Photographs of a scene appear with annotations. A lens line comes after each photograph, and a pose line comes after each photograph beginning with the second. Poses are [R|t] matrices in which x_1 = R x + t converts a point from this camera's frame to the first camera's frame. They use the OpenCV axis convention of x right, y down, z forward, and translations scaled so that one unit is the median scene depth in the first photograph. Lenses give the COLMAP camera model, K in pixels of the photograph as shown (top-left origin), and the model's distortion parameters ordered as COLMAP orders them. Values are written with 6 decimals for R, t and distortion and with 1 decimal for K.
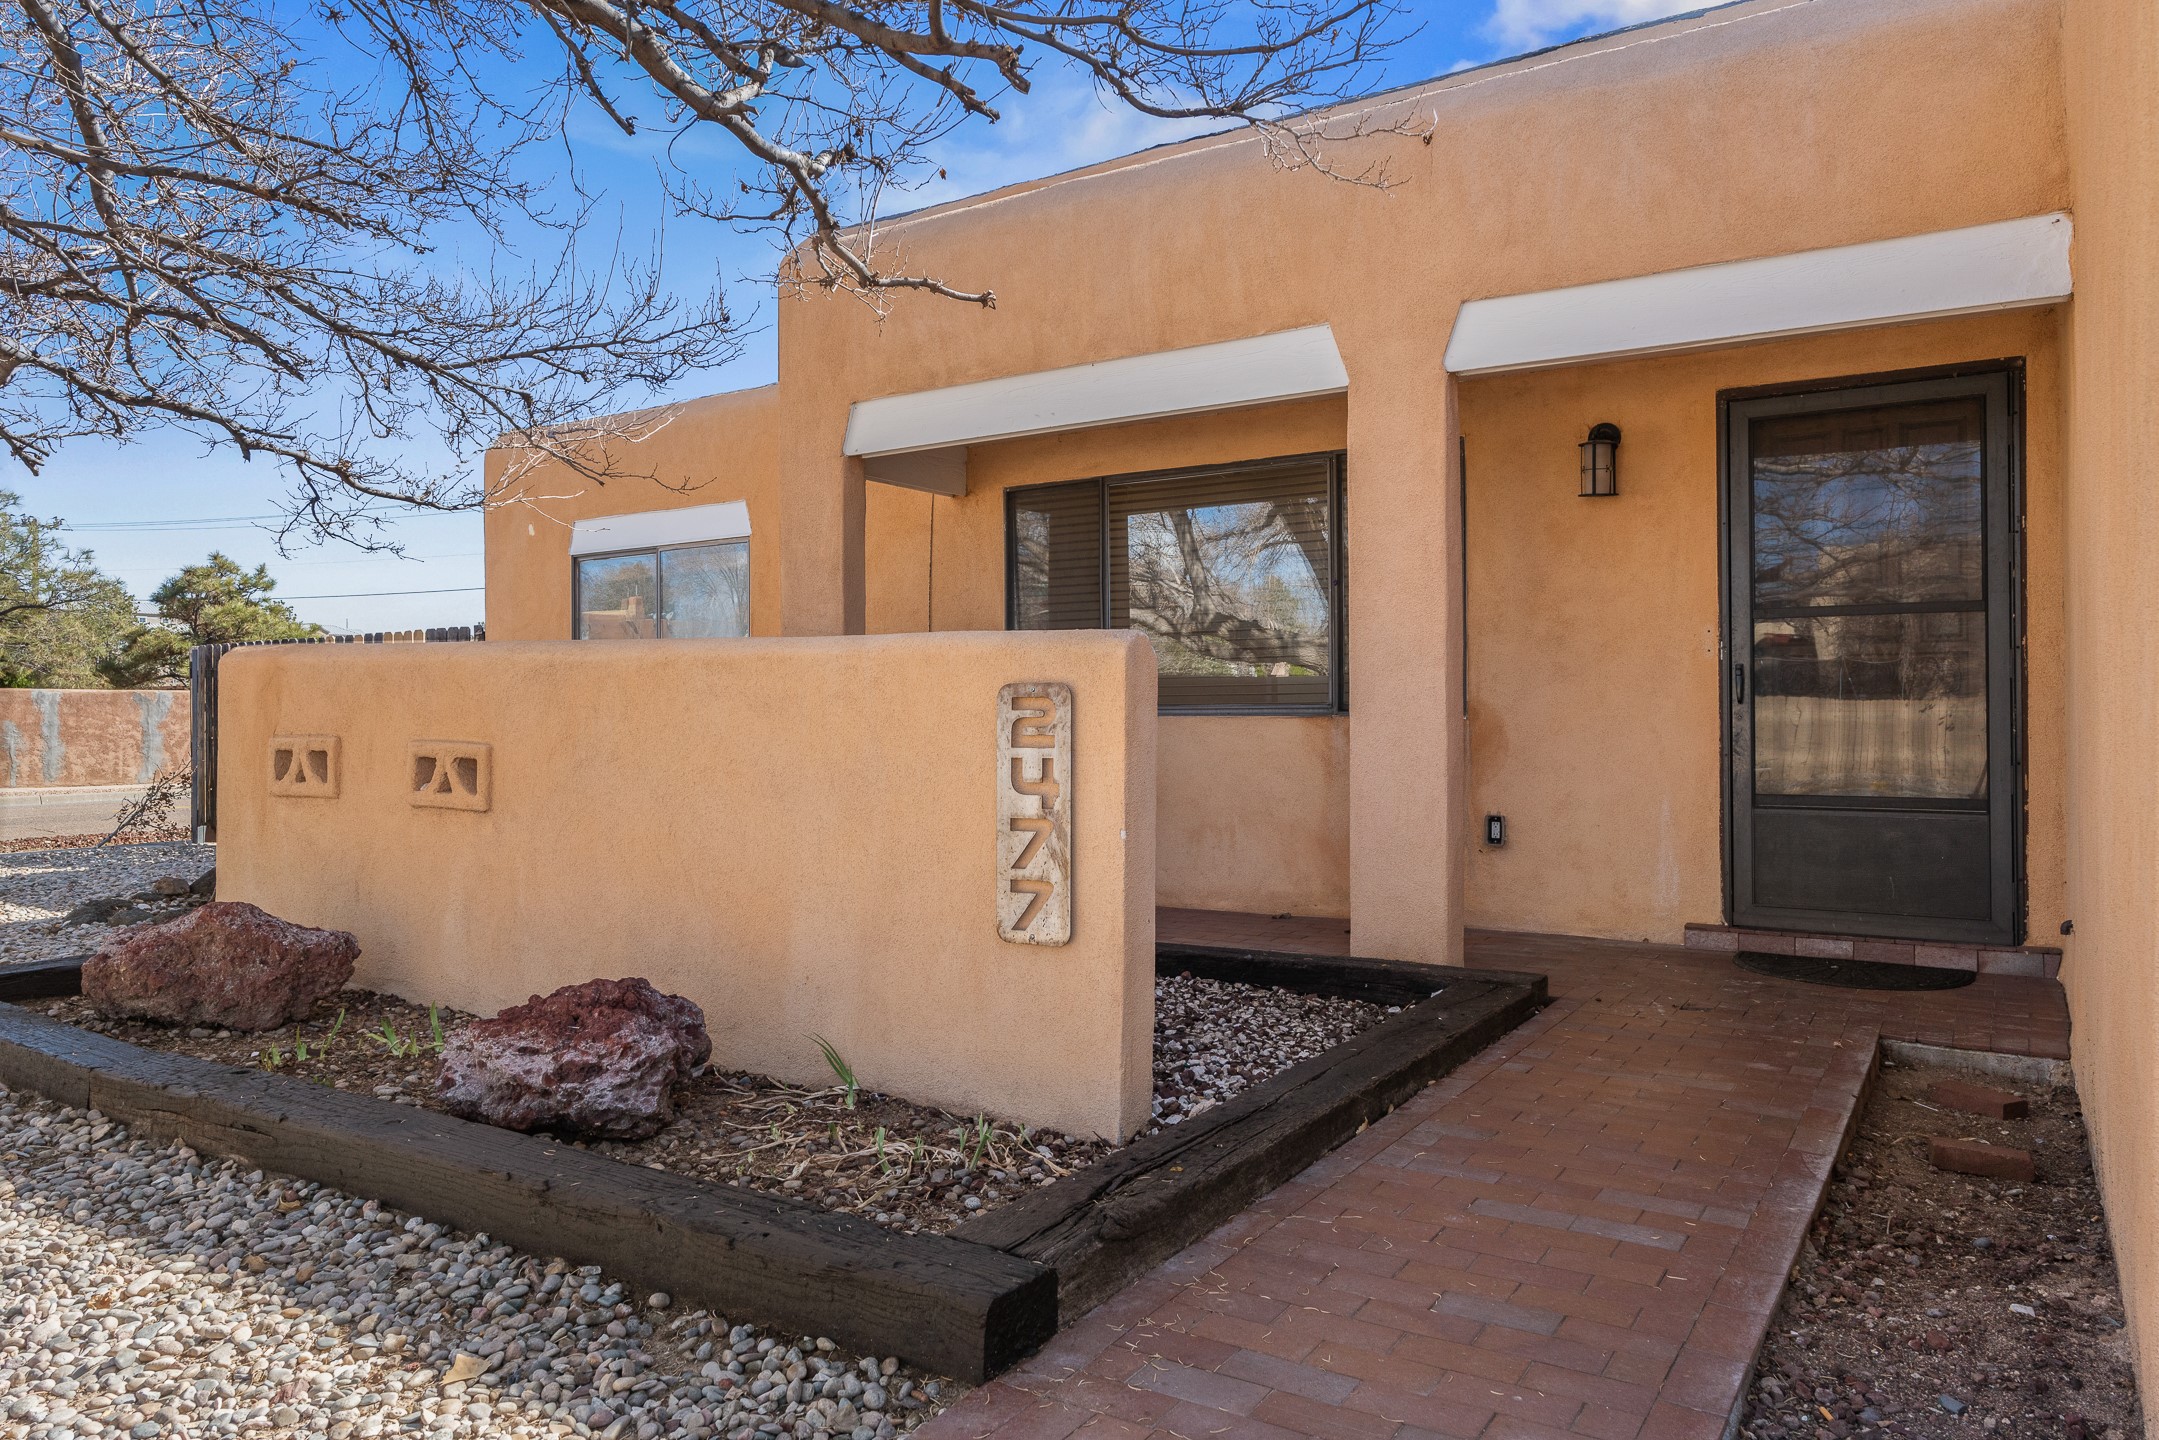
lens RADIAL K [[1437.6, 0, 1093.4], [0, 1437.6, 705.5], [0, 0, 1]] dist [0.000522, -0.000328]
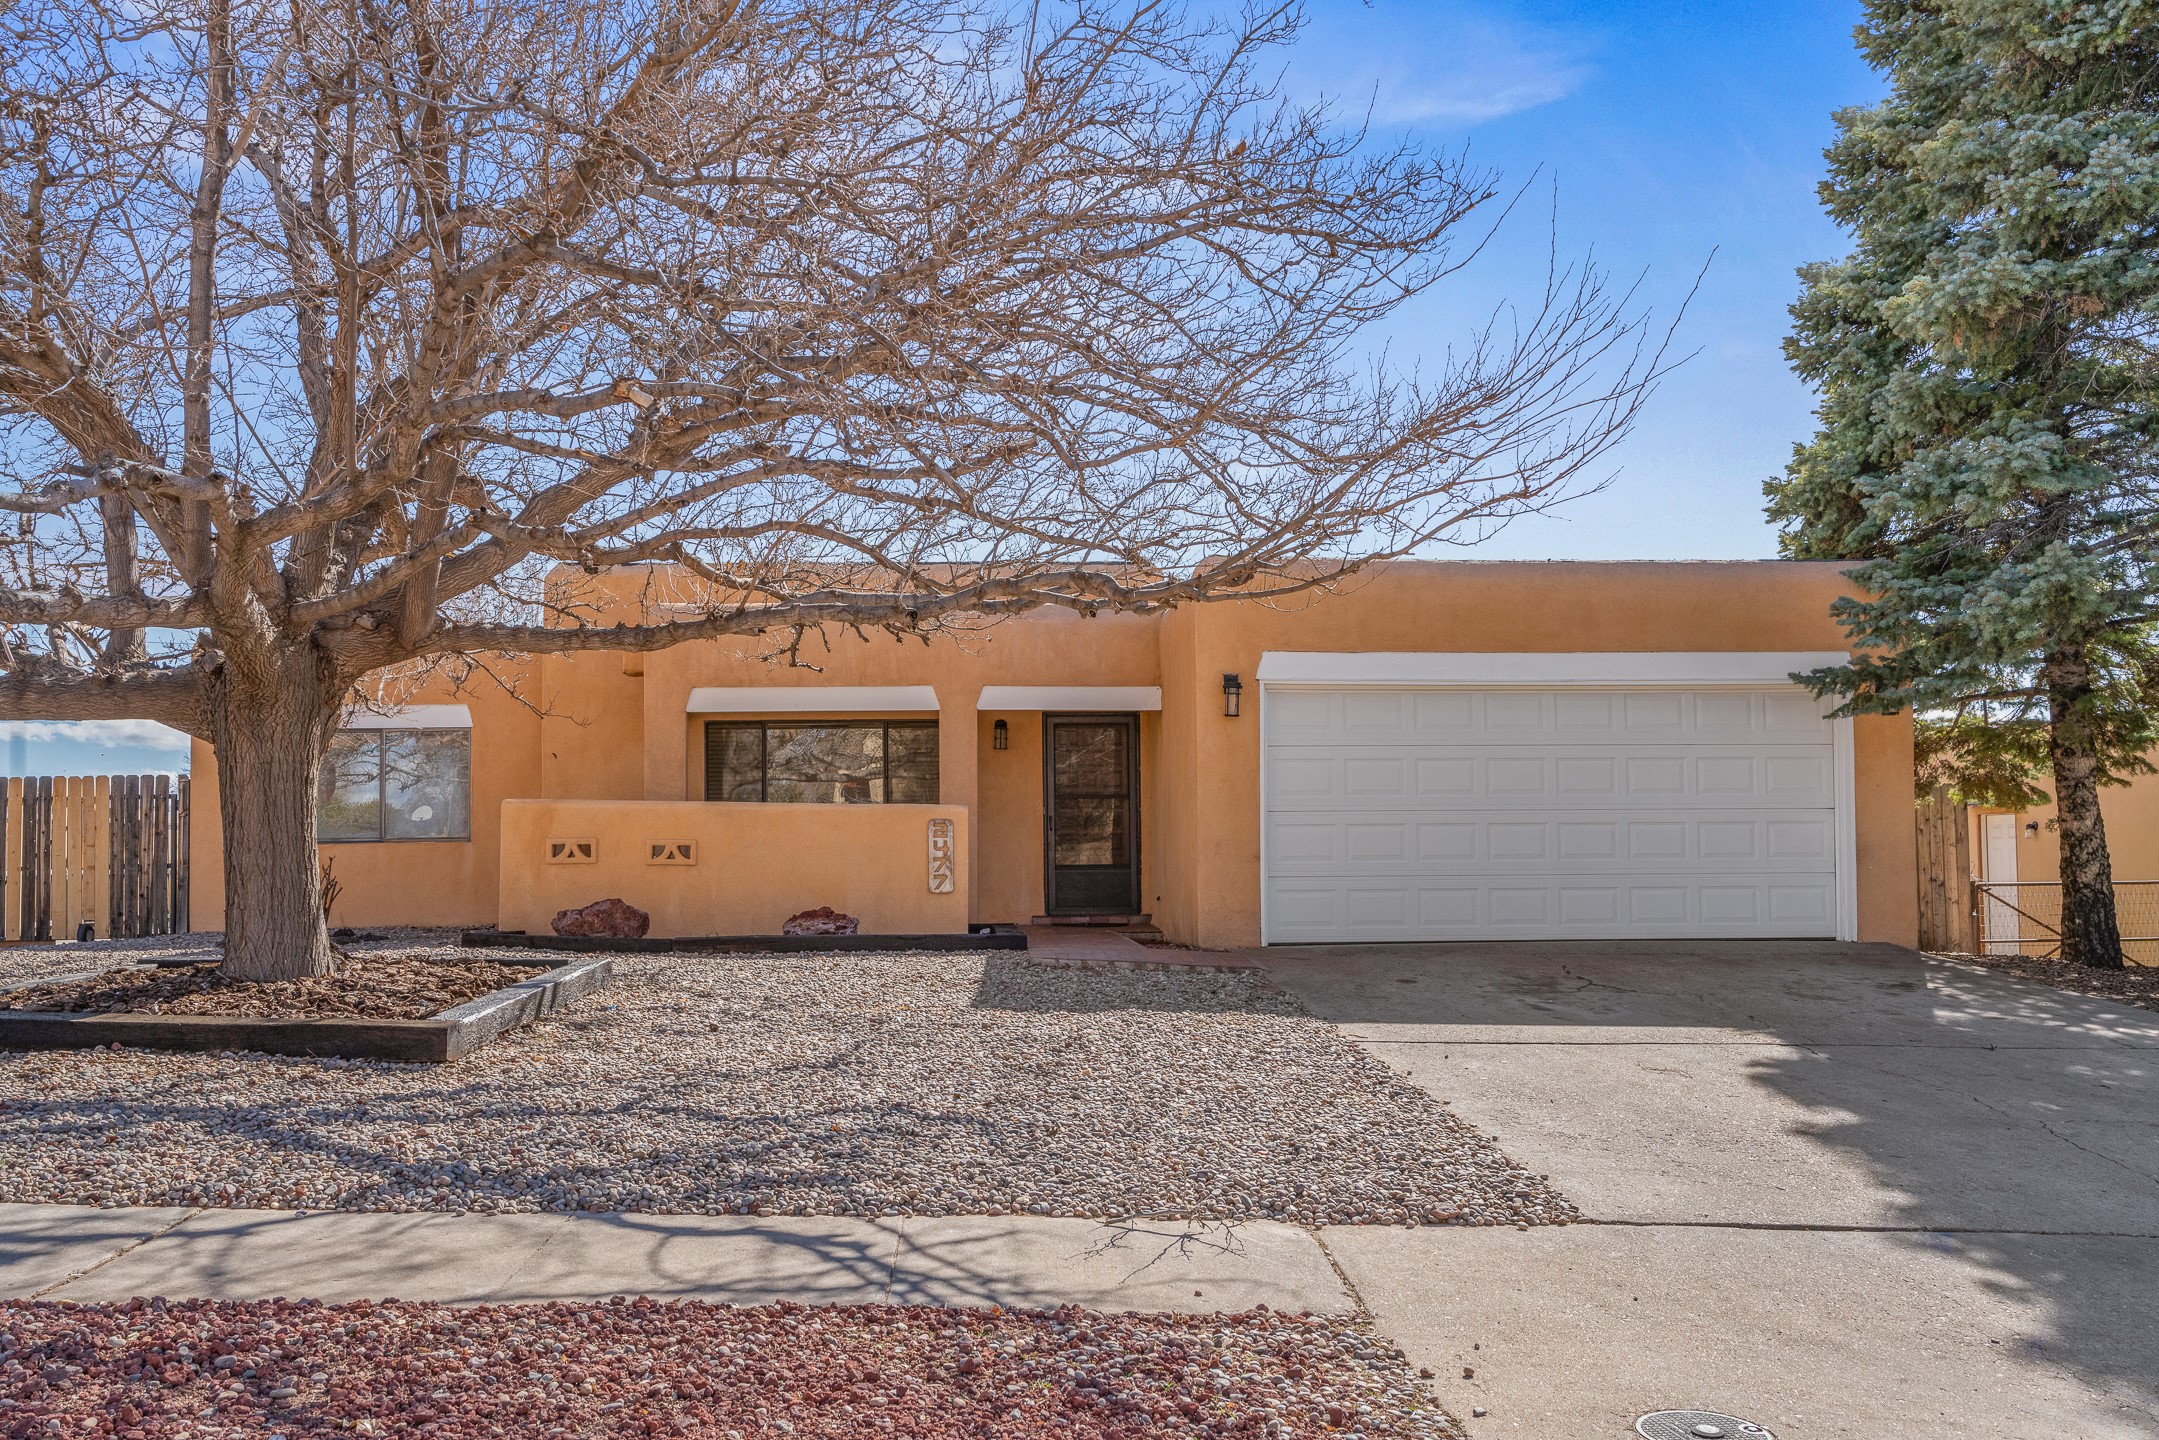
lens RADIAL K [[1852.8, 0, 1061.7], [0, 1852.8, 731.5], [0, 0, 1]] dist [0.020153, 0.001189]
pose [[0.816628, 0.039895, 0.575784, -1.673901], [0.000622, 0.997547, -0.070000, 0.060121], [-0.577164, 0.057522, 0.814600, -2.003301]]
